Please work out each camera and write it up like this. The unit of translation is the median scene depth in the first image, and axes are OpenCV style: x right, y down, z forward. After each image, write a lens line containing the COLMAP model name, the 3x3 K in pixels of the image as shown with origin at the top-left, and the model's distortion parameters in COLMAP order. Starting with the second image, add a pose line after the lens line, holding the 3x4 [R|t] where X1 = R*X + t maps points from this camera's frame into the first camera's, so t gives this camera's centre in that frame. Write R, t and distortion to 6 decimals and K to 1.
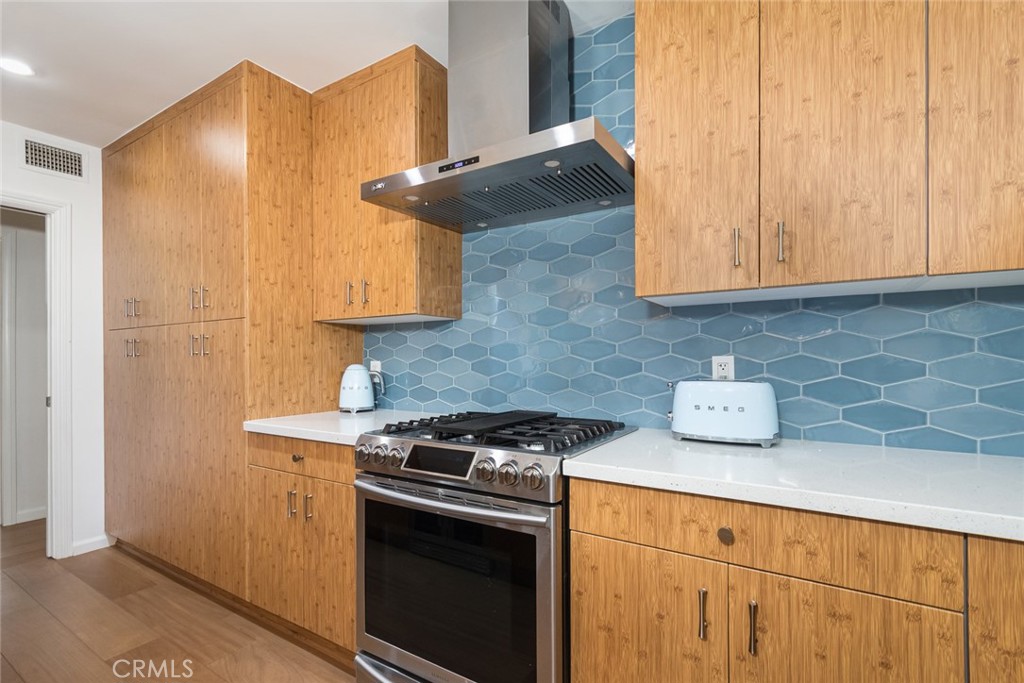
lens RADIAL K [[462.4, 0, 511.2], [0, 462.4, 358.1], [0, 0, 1]] dist [0.006830, 0.000218]
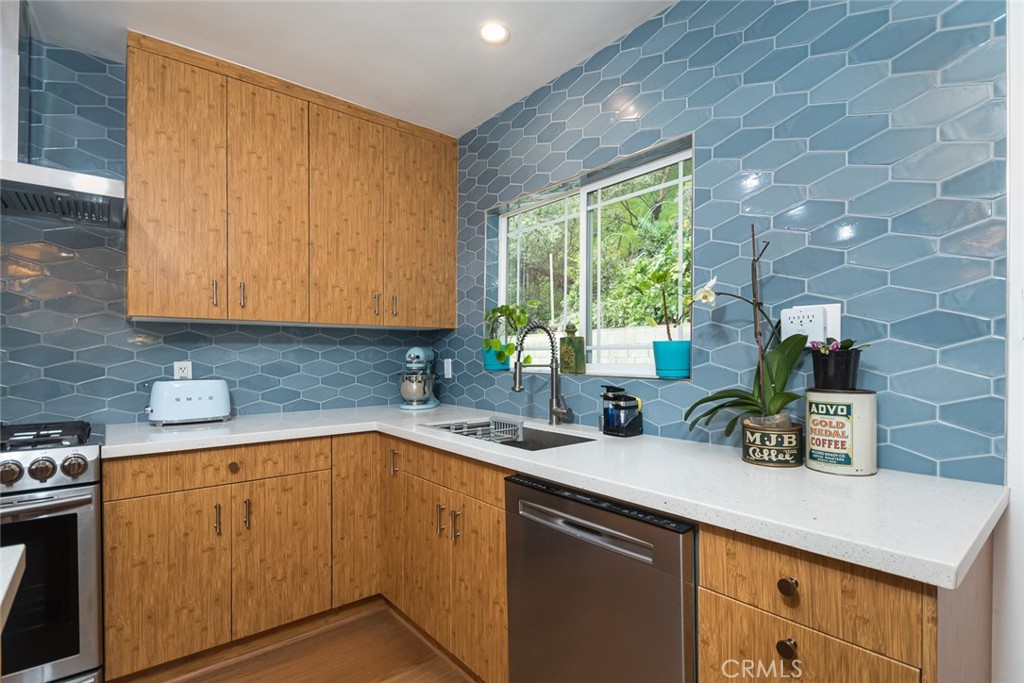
lens RADIAL K [[489.0, 0, 510.4], [0, 489.0, 357.5], [0, 0, 1]] dist [0.000904, -0.000156]
pose [[0.315759, -0.001429, 0.948838, -0.752869], [0.000230, 0.999999, 0.001429, -0.023985], [-0.948839, -0.000233, 0.315759, -0.451645]]
